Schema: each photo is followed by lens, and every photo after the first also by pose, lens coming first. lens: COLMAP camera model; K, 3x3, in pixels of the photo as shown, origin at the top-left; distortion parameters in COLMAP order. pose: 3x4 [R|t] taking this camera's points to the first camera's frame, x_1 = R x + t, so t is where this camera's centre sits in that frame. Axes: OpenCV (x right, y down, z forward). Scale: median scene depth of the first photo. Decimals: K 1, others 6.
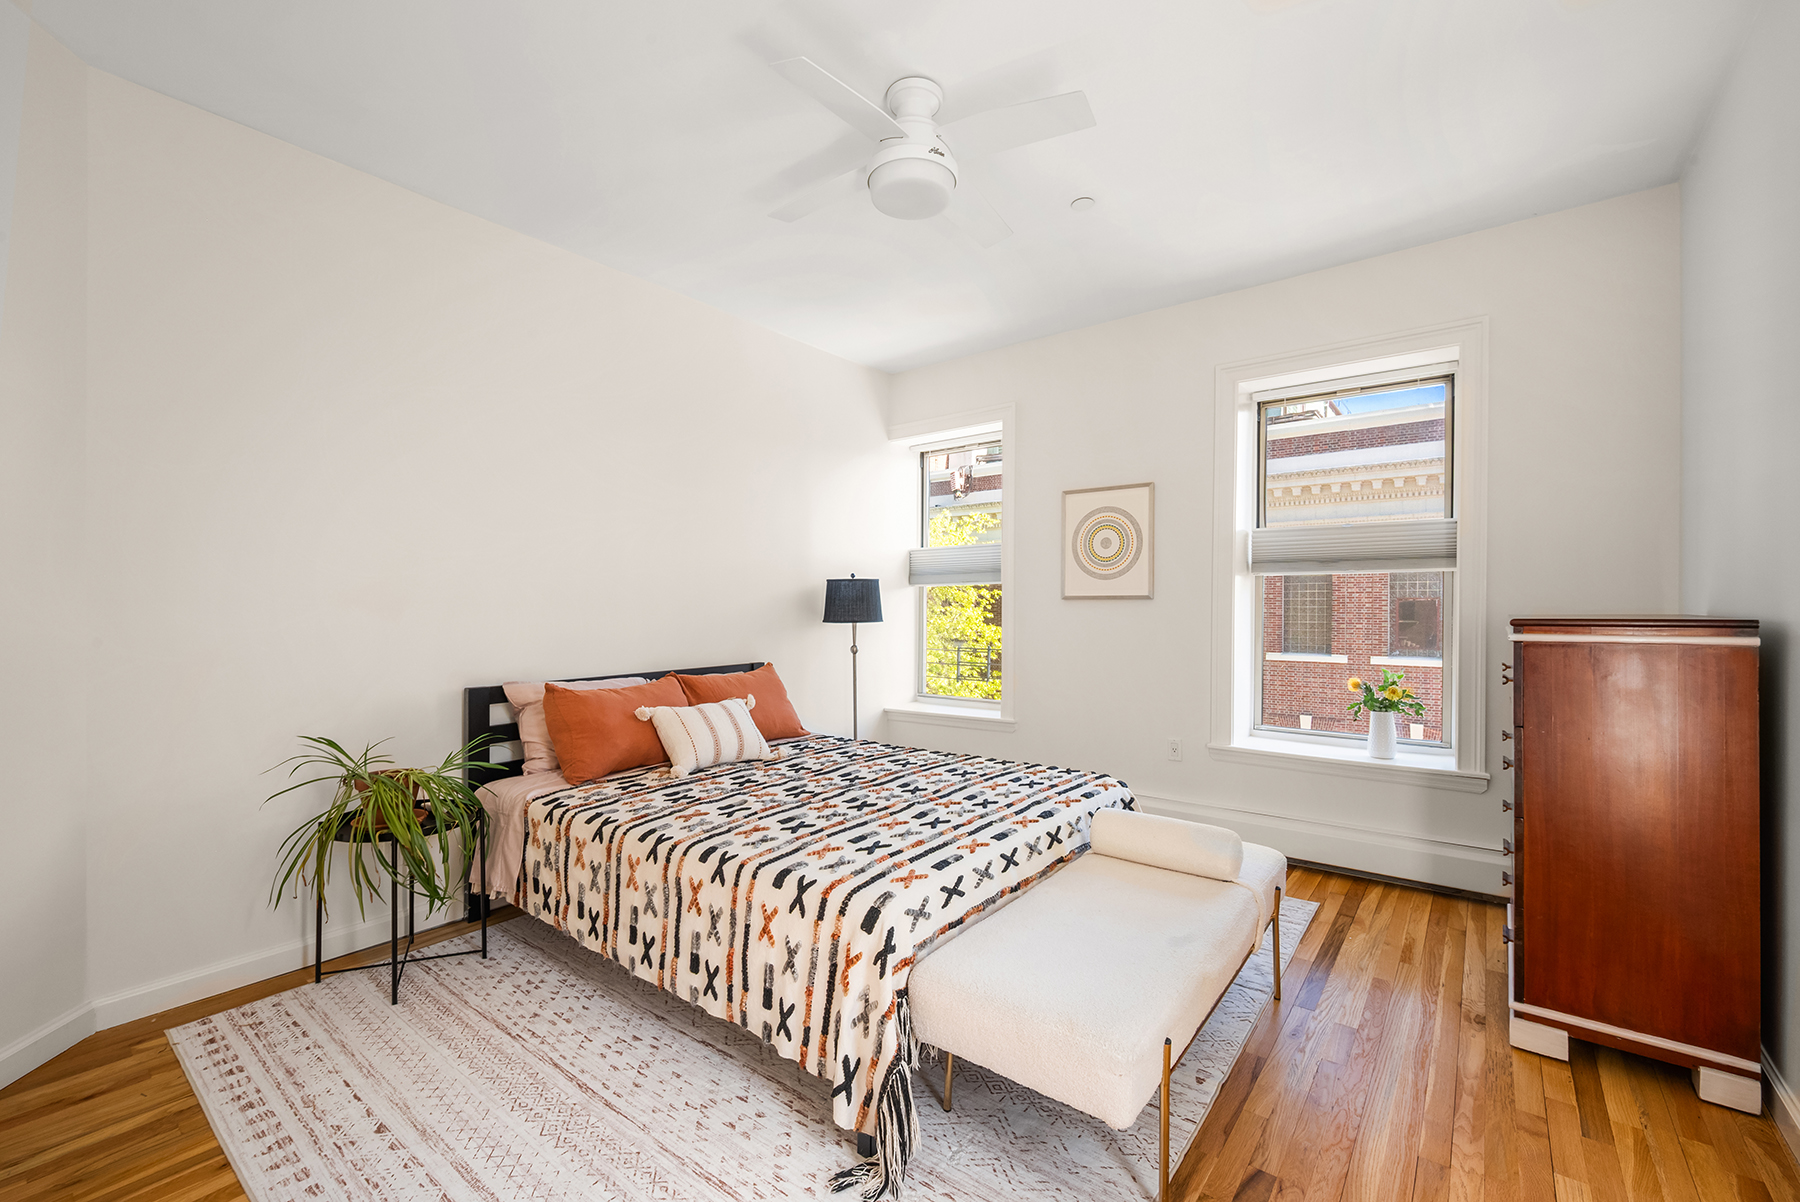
lens RADIAL K [[771.3, 0, 900.0], [0, 771.3, 601.0], [0, 0, 1]] dist [0.004036, 0.000350]
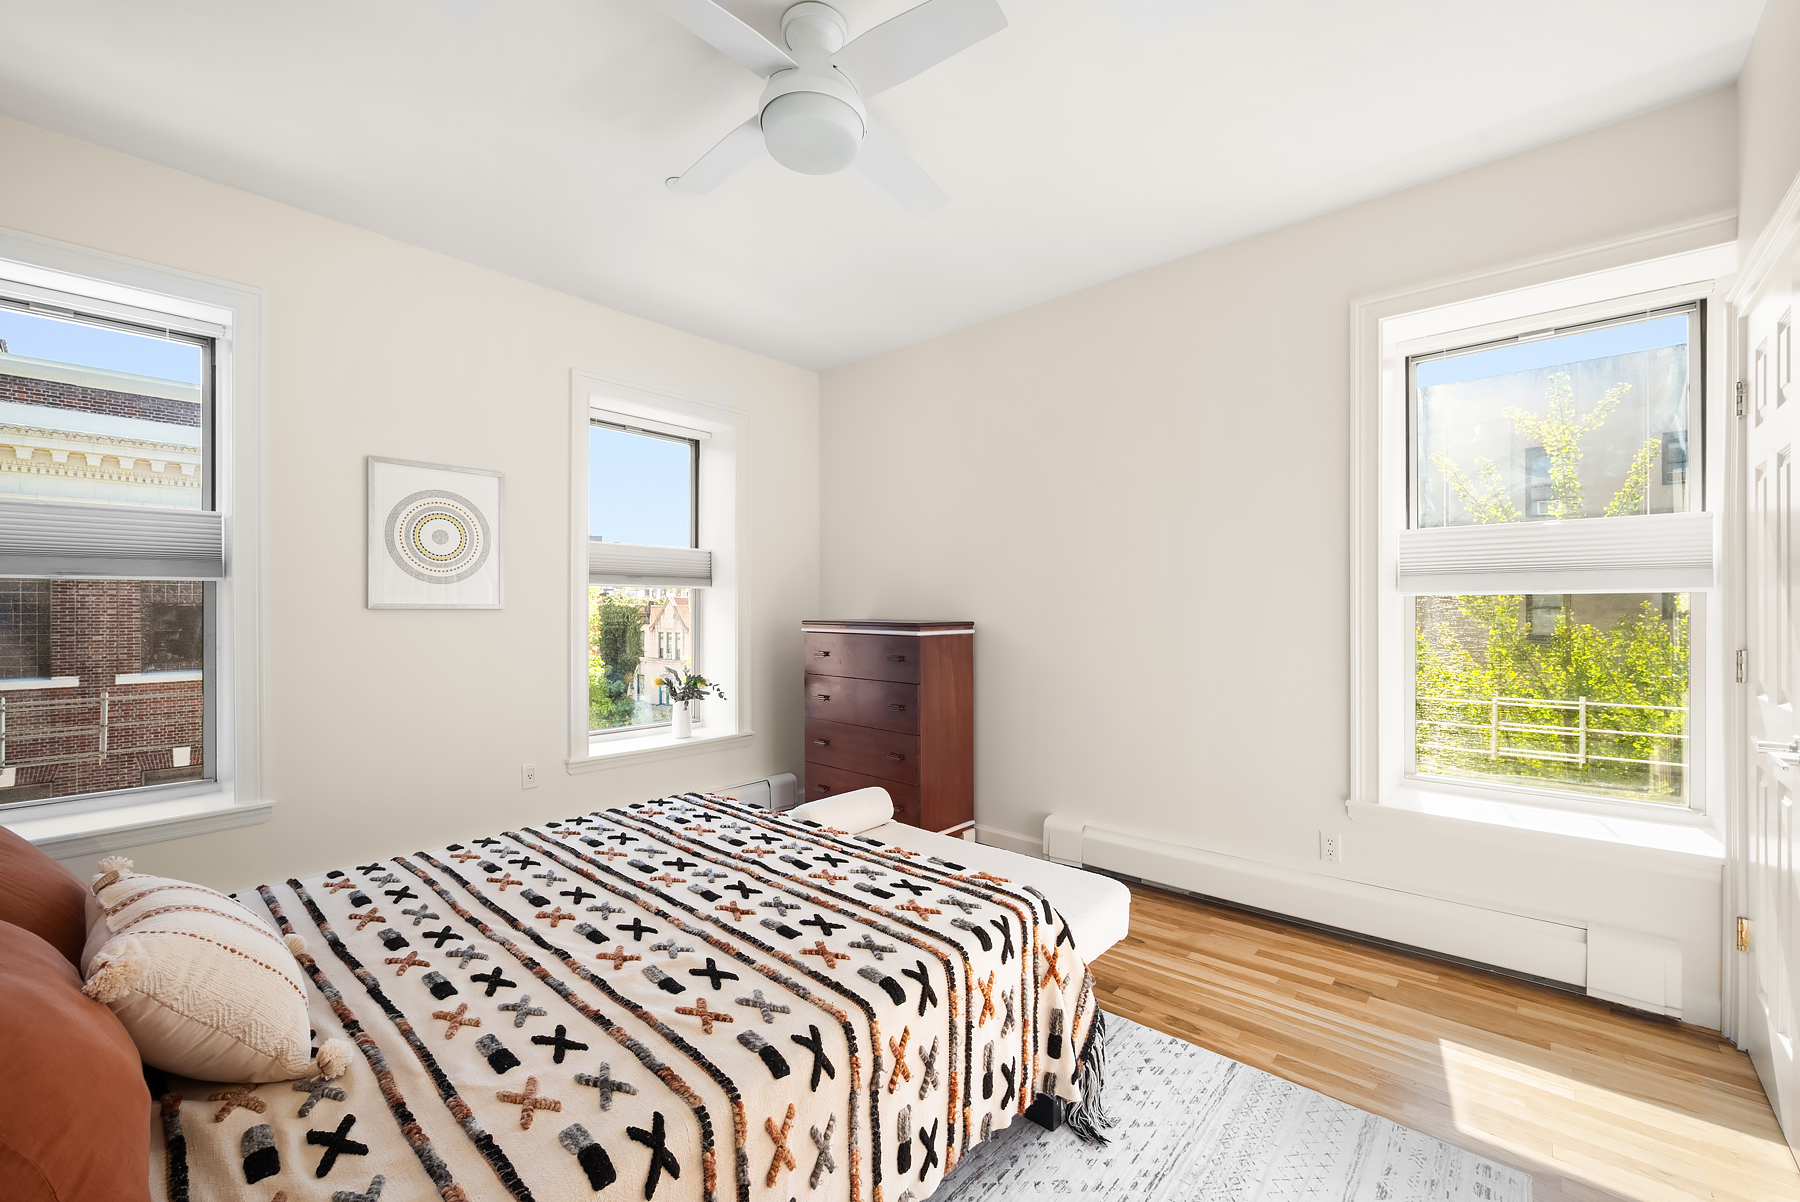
lens RADIAL K [[749.5, 0, 899.2], [0, 749.5, 628.1], [0, 0, 1]] dist [0.001093, -0.000074]
pose [[0.050965, -0.025447, 0.998376, -0.135573], [-0.004929, 0.999657, 0.025731, -0.001465], [-0.998688, -0.006233, 0.050822, 0.145130]]
